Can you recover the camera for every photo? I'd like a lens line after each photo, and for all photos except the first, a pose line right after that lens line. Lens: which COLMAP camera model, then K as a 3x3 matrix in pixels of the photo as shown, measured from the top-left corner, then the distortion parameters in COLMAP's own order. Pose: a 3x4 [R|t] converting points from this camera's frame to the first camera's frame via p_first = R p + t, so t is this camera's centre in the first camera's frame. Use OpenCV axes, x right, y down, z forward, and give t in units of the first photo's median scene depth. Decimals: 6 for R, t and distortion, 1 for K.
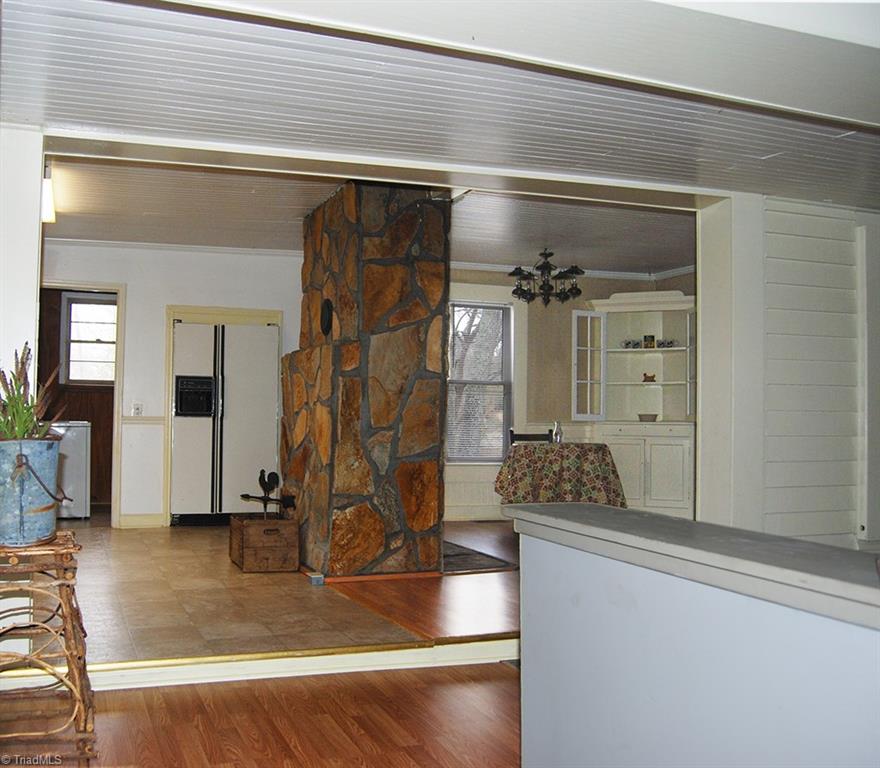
lens RADIAL K [[942.6, 0, 437.4], [0, 942.6, 381.0], [0, 0, 1]] dist [-0.078563, 0.000000]
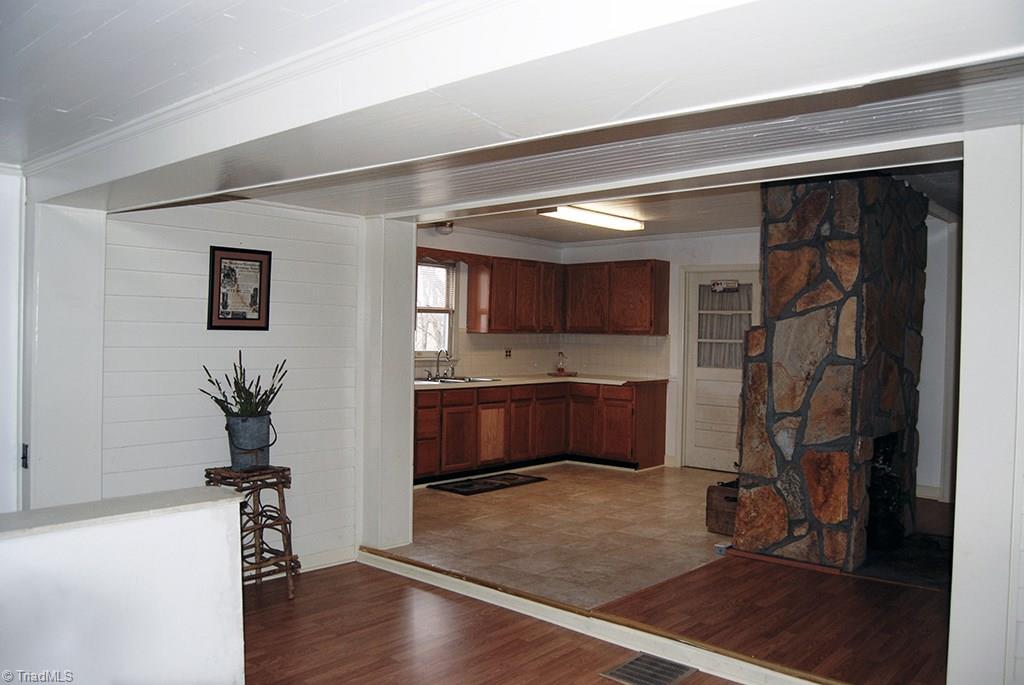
lens RADIAL K [[860.0, 0, 512.4], [0, 860.0, 345.4], [0, 0, 1]] dist [-0.089142, -0.004938]
pose [[0.446821, 0.011709, -0.894547, 0.615219], [0.016738, 0.999630, 0.021444, -0.046583], [0.894467, -0.024554, 0.446460, 0.336389]]
